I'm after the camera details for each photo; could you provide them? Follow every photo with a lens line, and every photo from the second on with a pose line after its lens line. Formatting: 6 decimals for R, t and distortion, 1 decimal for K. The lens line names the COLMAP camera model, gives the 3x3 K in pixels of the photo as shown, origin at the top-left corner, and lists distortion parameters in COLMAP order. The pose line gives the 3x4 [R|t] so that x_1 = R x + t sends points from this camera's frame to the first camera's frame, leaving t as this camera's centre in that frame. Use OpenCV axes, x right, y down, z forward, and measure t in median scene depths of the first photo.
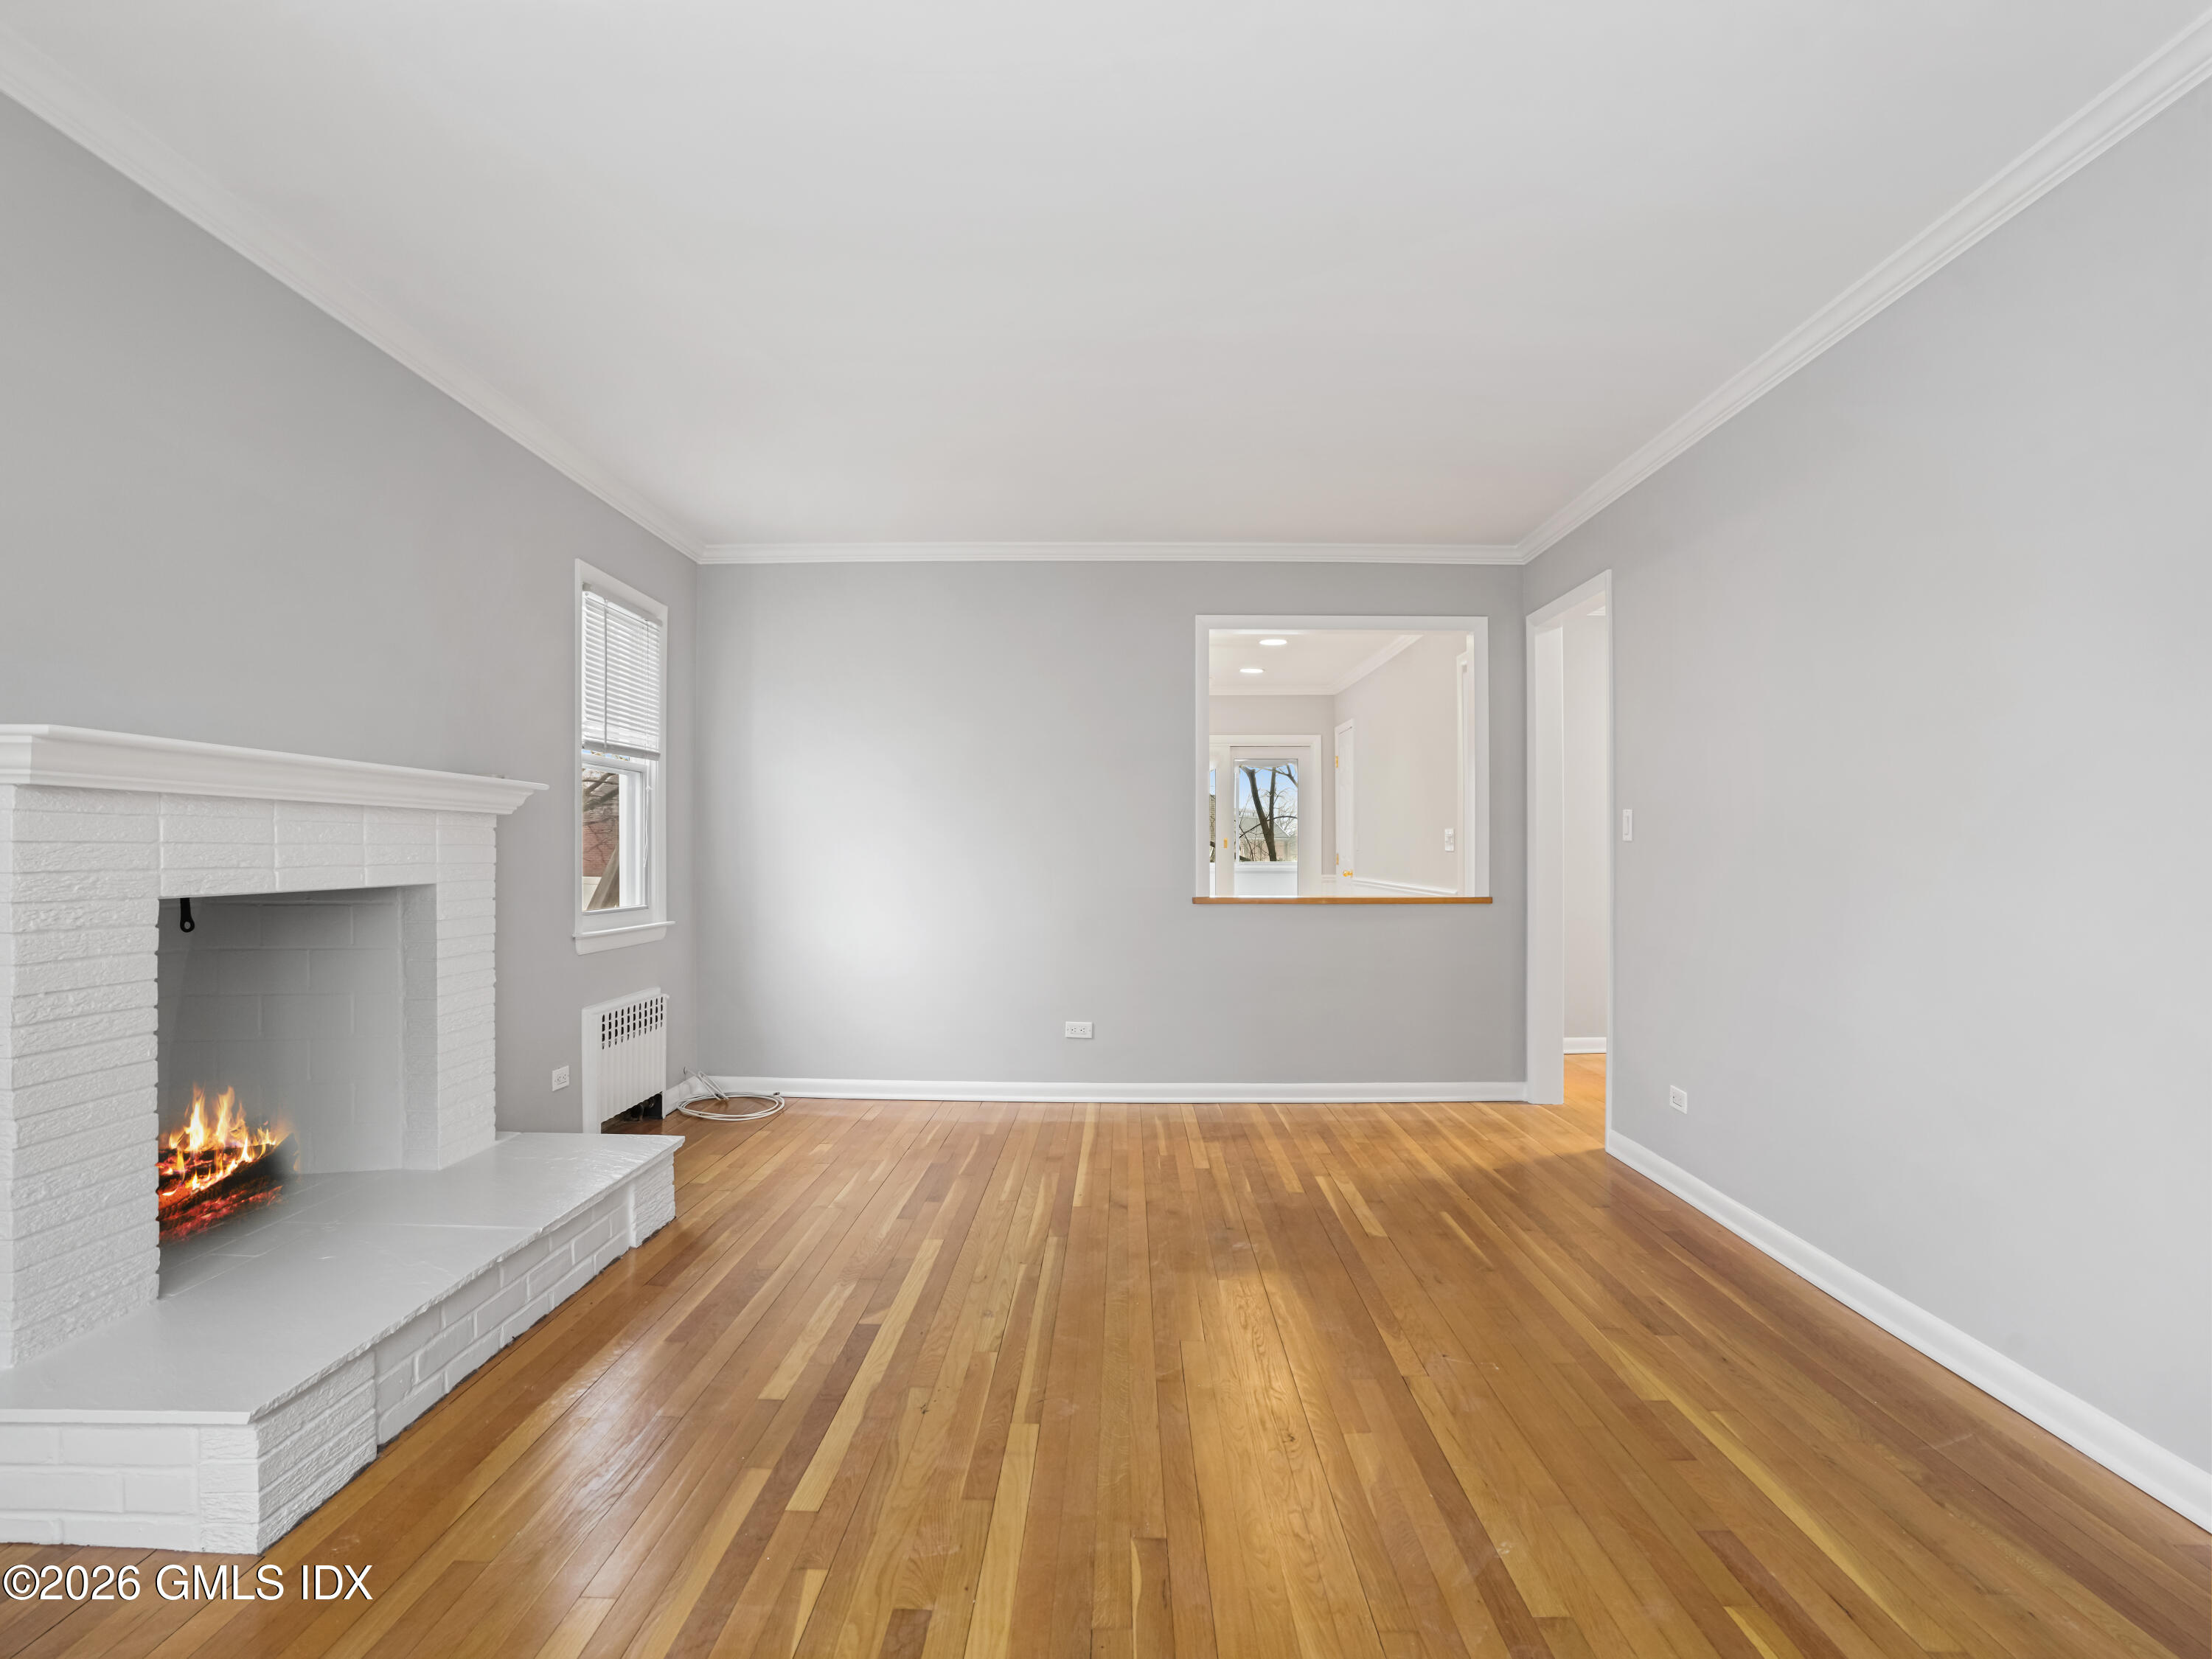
lens RADIAL K [[1224.5, 0, 1094.1], [0, 1224.5, 839.8], [0, 0, 1]] dist [-0.044487, 0.020871]
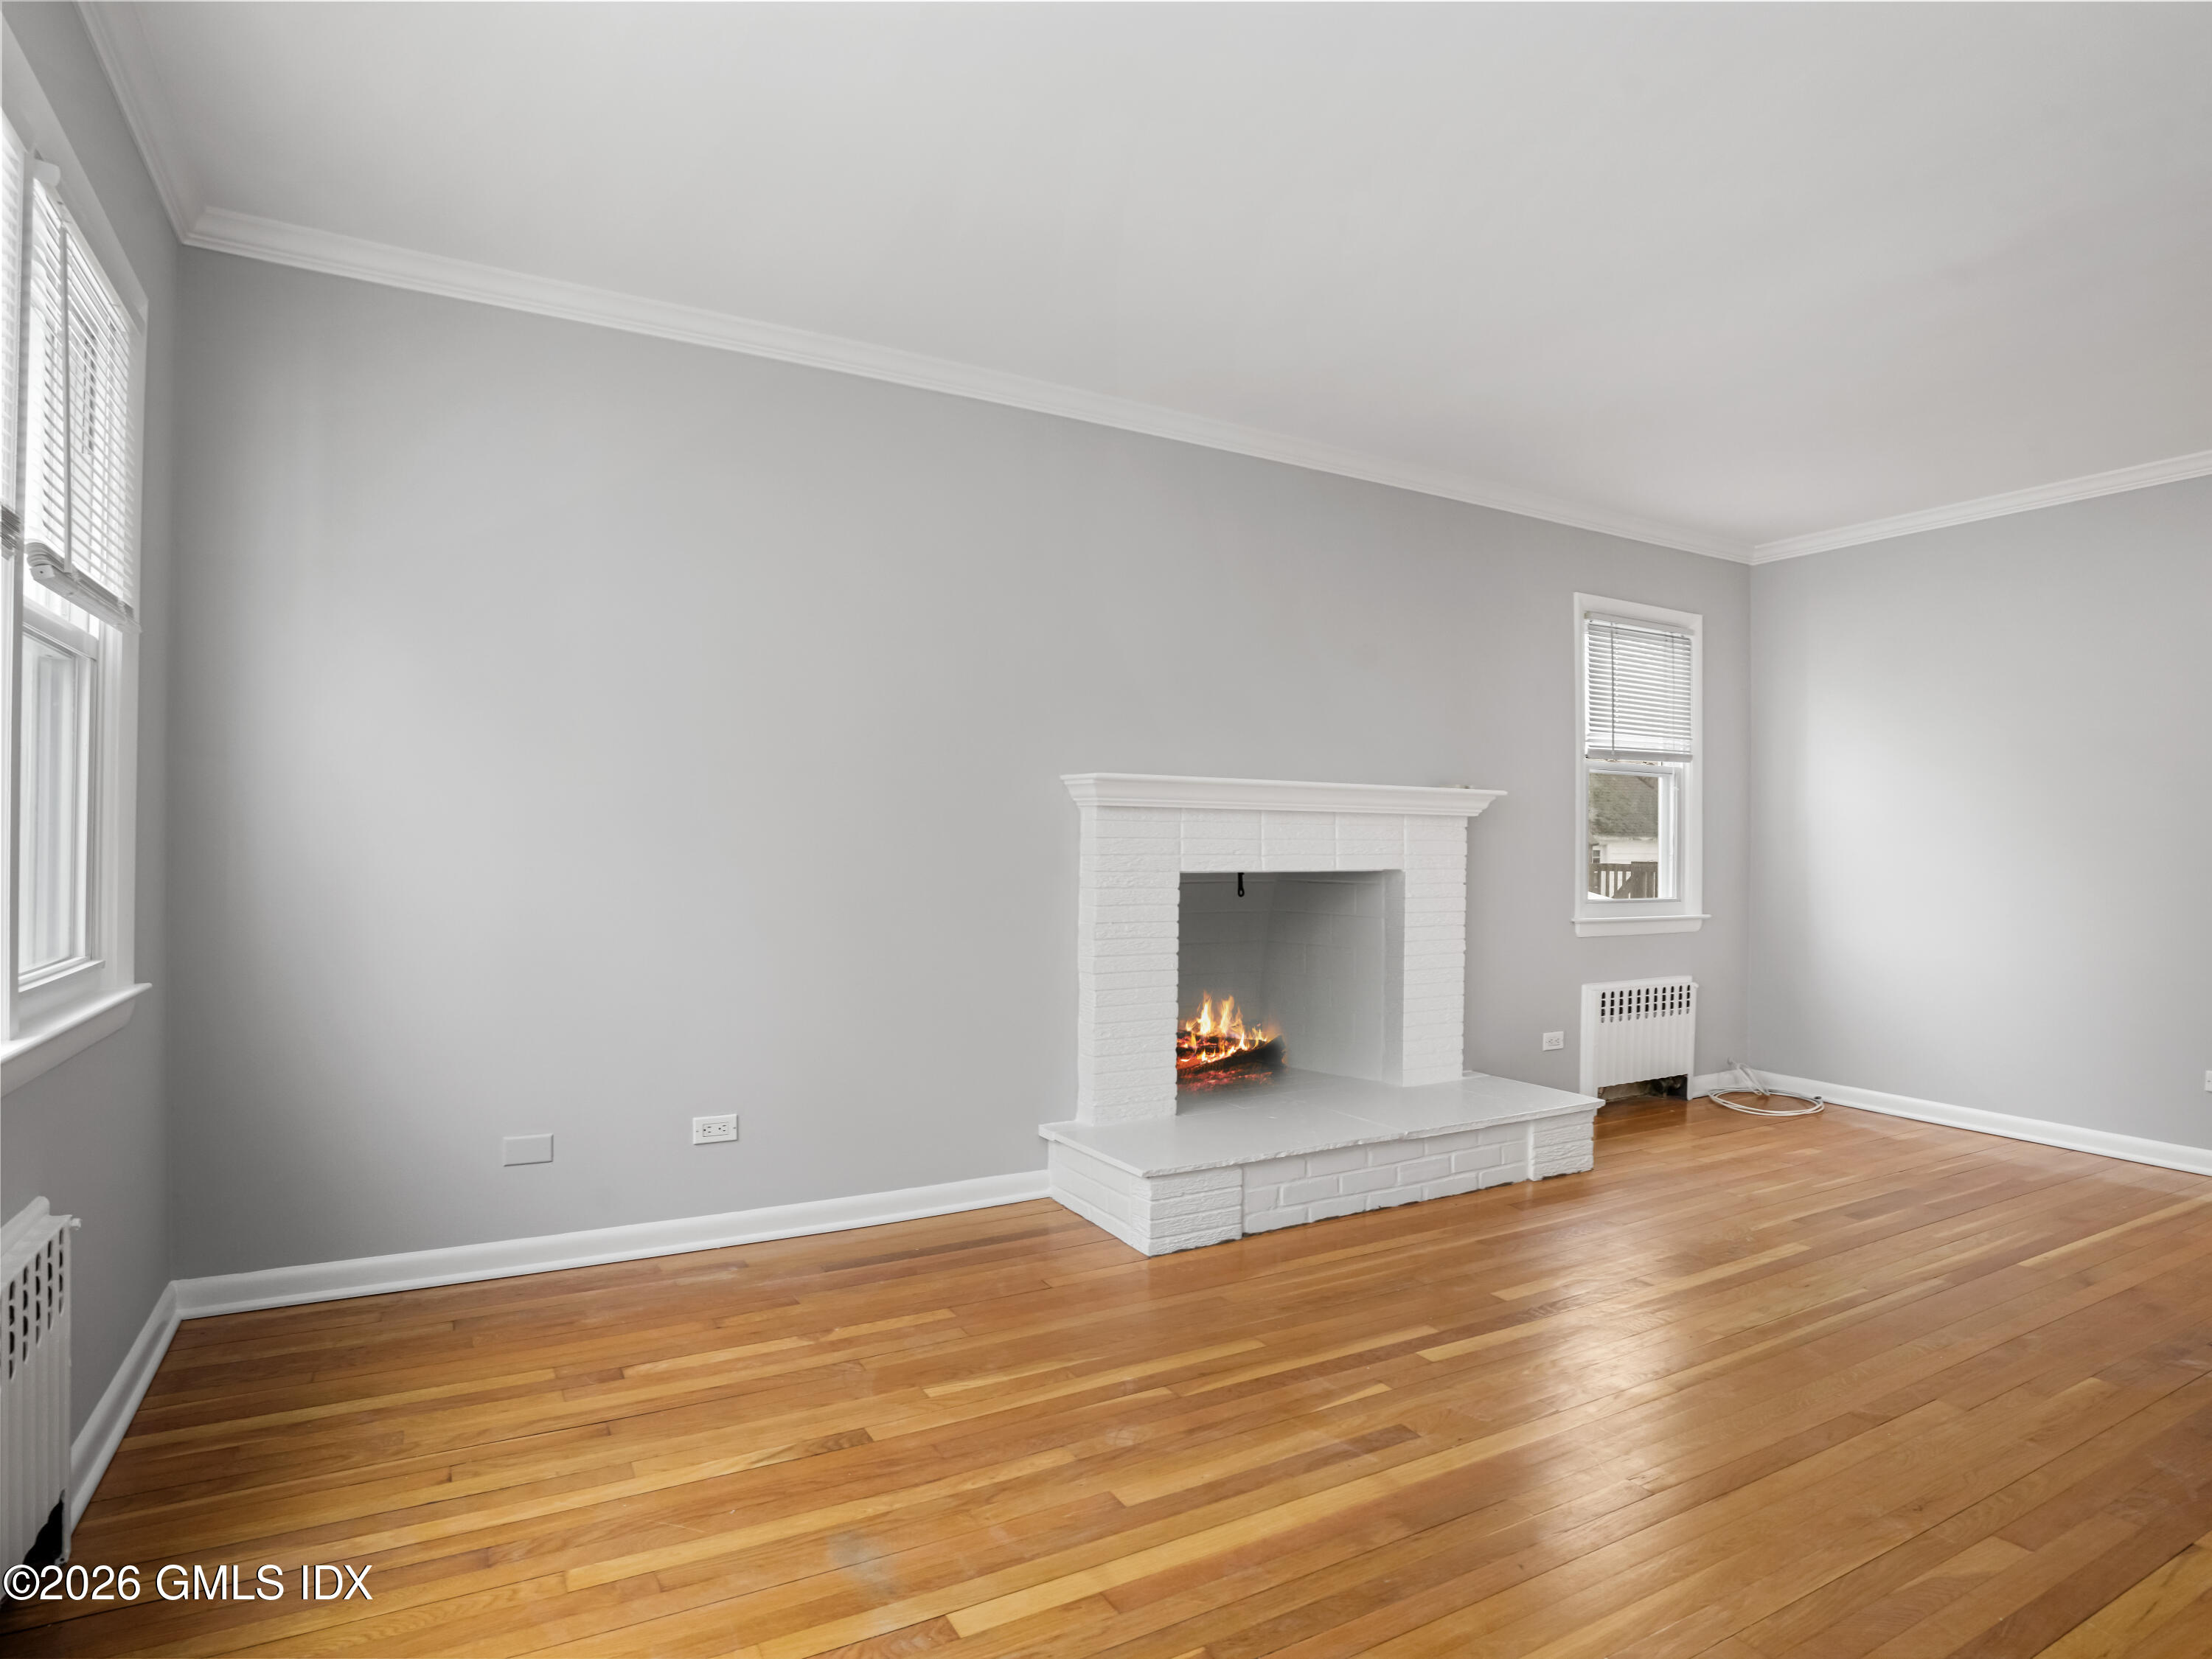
lens RADIAL K [[1224.5, 0, 1112.8], [0, 1224.5, 842.2], [0, 0, 1]] dist [-0.044487, 0.020871]
pose [[0.529375, -0.000108, -0.848388, 0.413481], [0.001852, 0.999998, 0.001029, 0.003928], [0.848386, -0.002116, 0.529374, 0.024495]]
